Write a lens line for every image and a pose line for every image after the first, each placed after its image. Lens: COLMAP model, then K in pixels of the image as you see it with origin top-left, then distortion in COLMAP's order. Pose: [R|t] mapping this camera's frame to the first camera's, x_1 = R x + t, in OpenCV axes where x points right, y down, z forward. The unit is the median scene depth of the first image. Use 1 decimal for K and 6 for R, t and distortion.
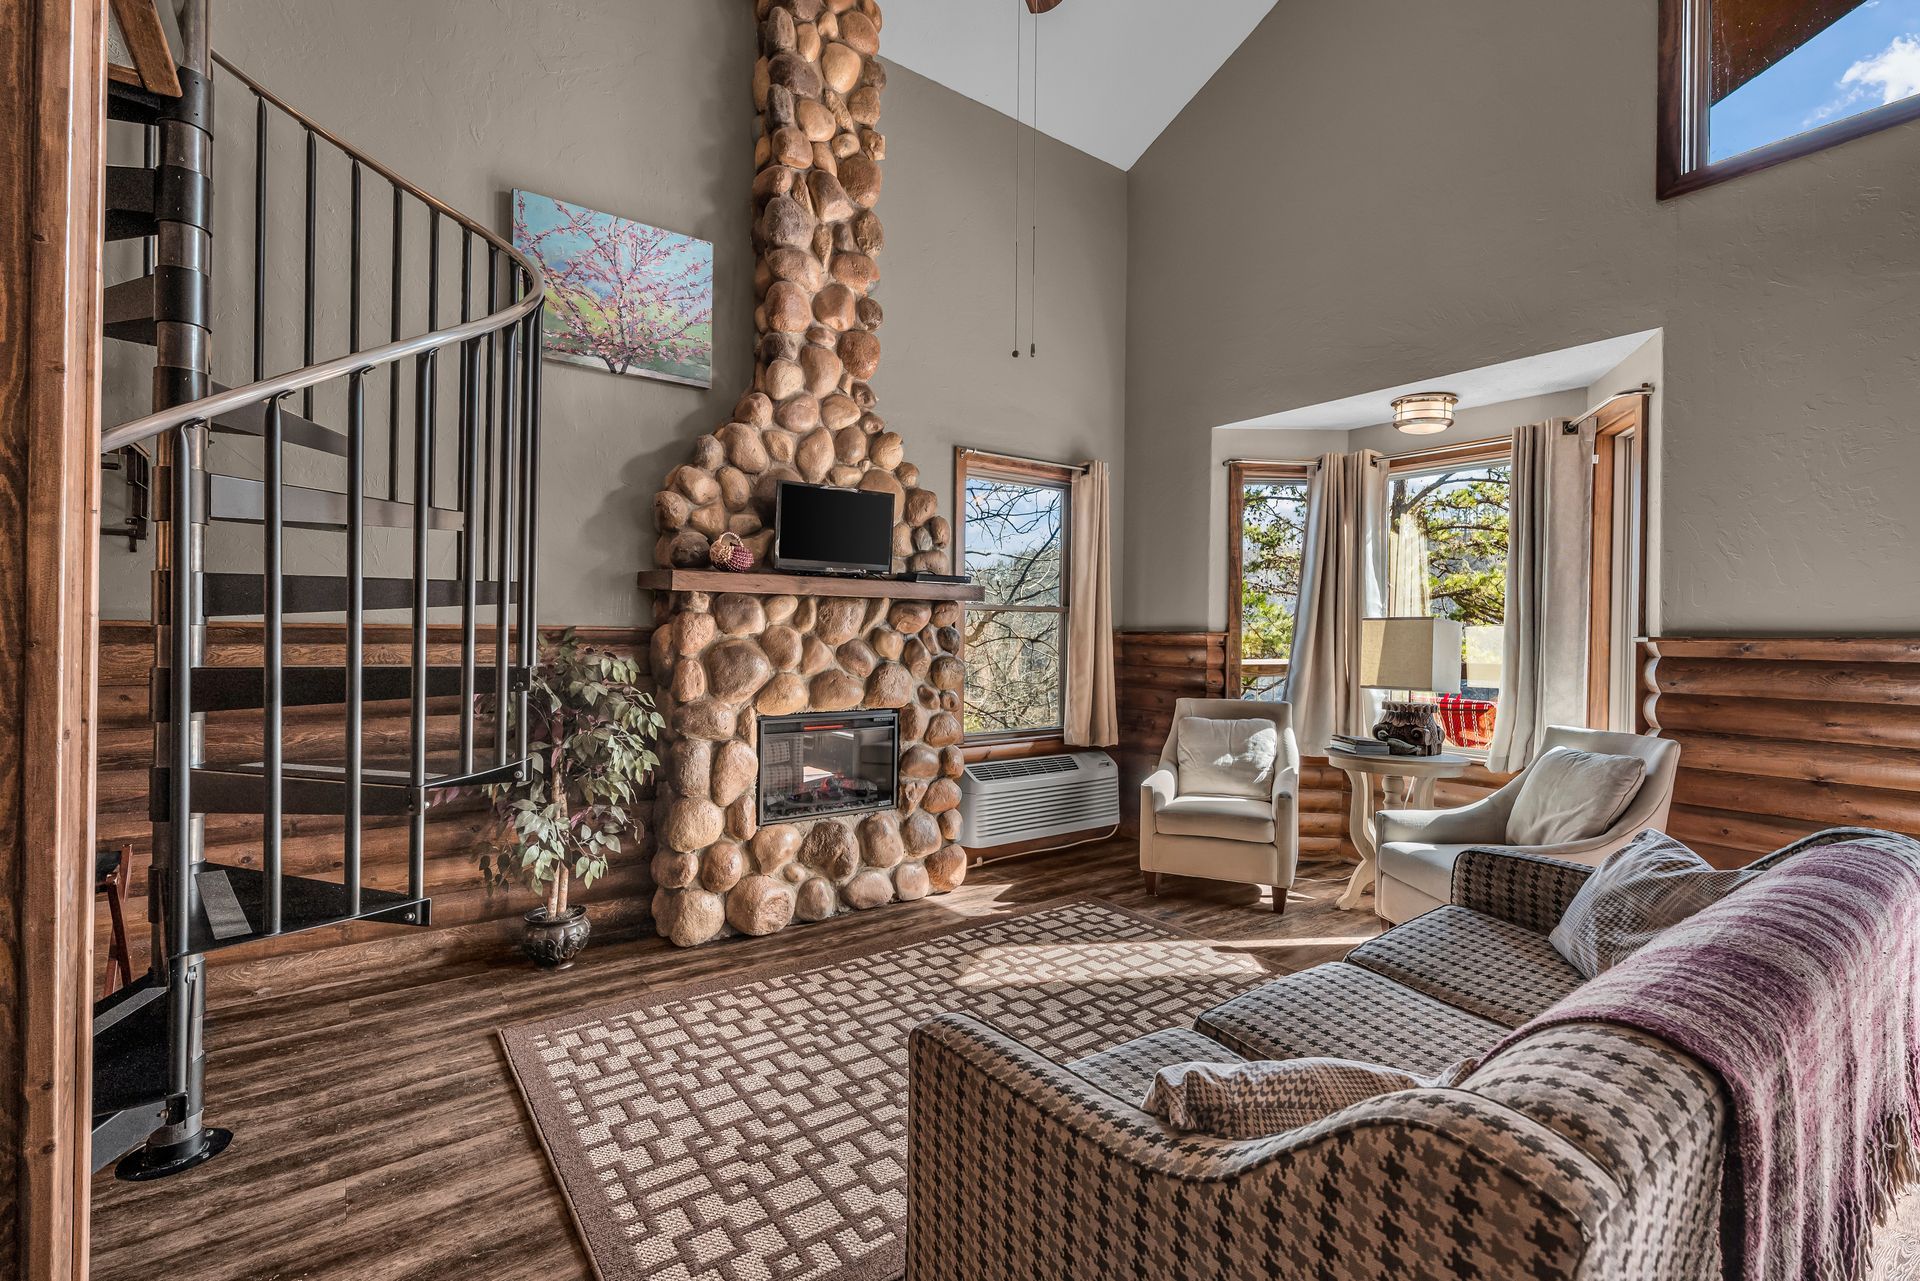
lens RADIAL K [[854.7, 0, 968.9], [0, 854.7, 634.1], [0, 0, 1]] dist [-0.000833, 0.000700]
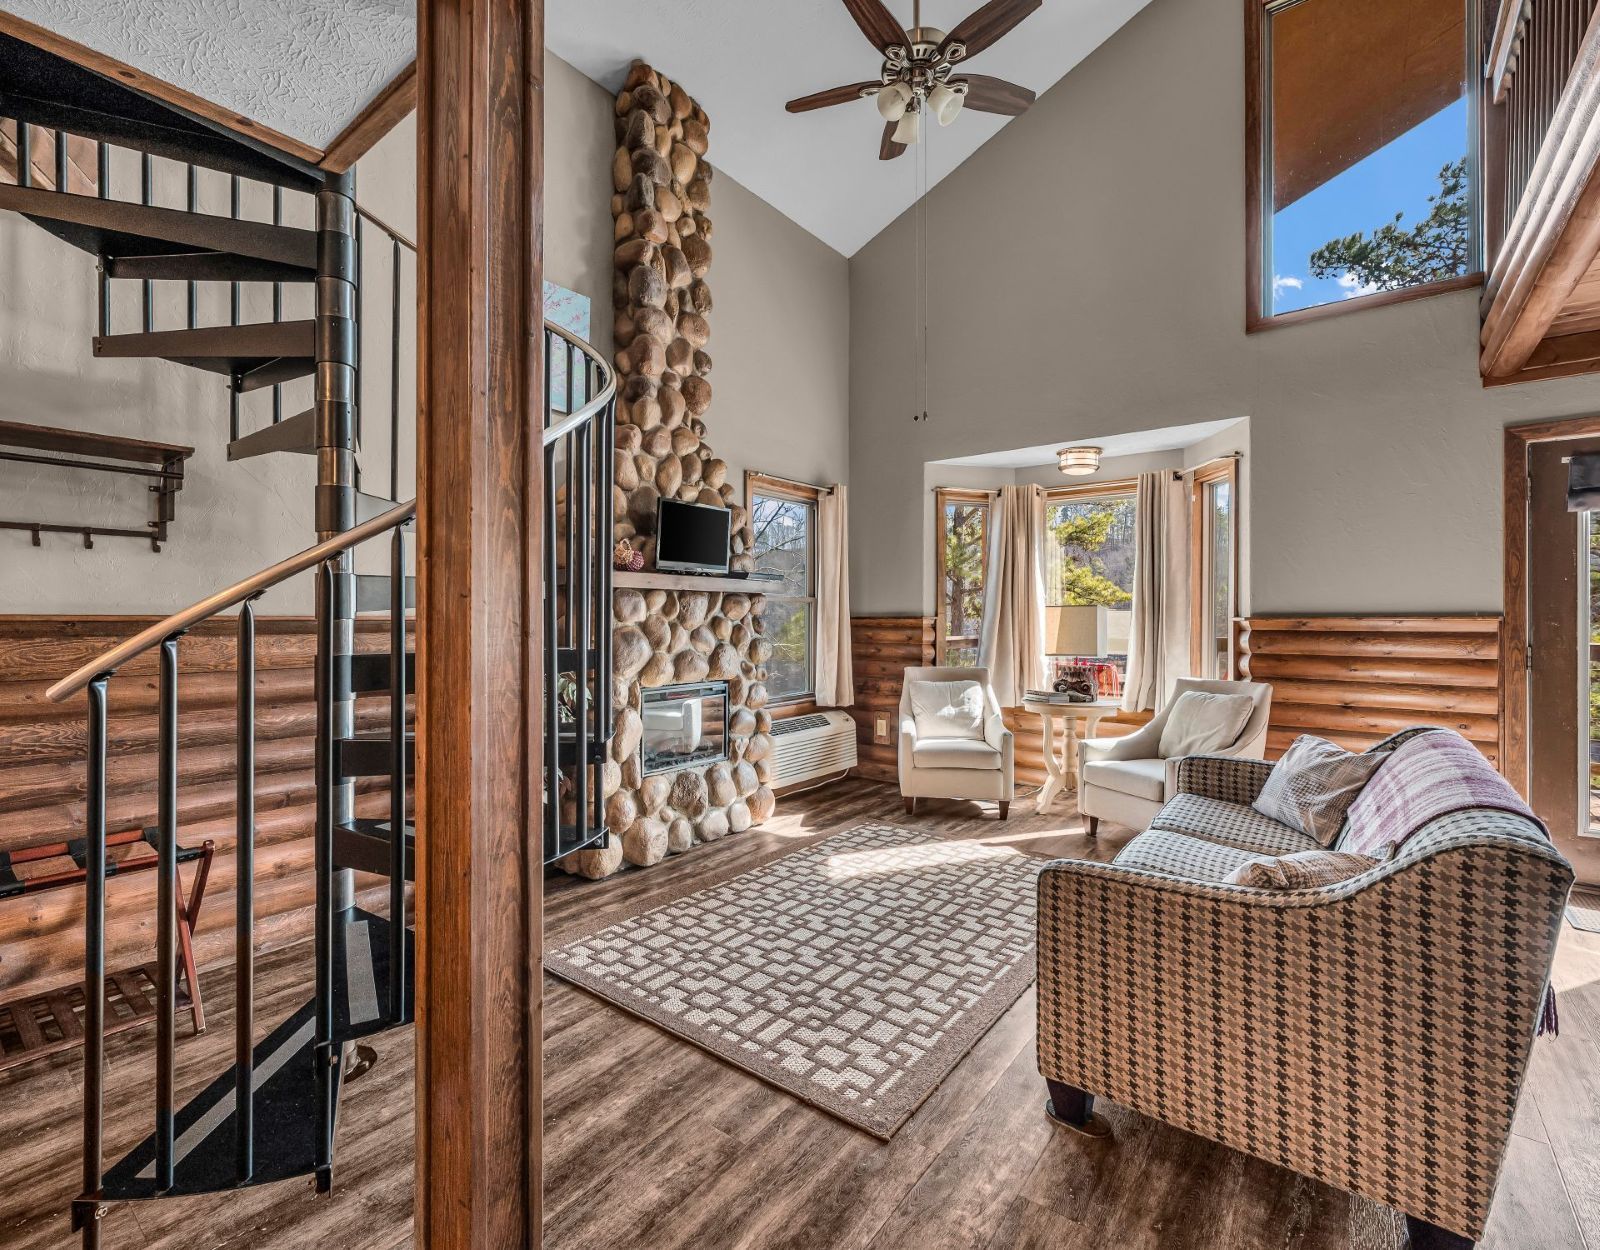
lens RADIAL K [[724.5, 0, 793.5], [0, 724.5, 619.2], [0, 0, 1]] dist [0.000581, -0.000319]
pose [[0.970349, -0.010026, 0.241500, -0.269257], [0.010048, 0.999949, 0.001141, -0.002440], [-0.241499, 0.001320, 0.970400, -0.060739]]
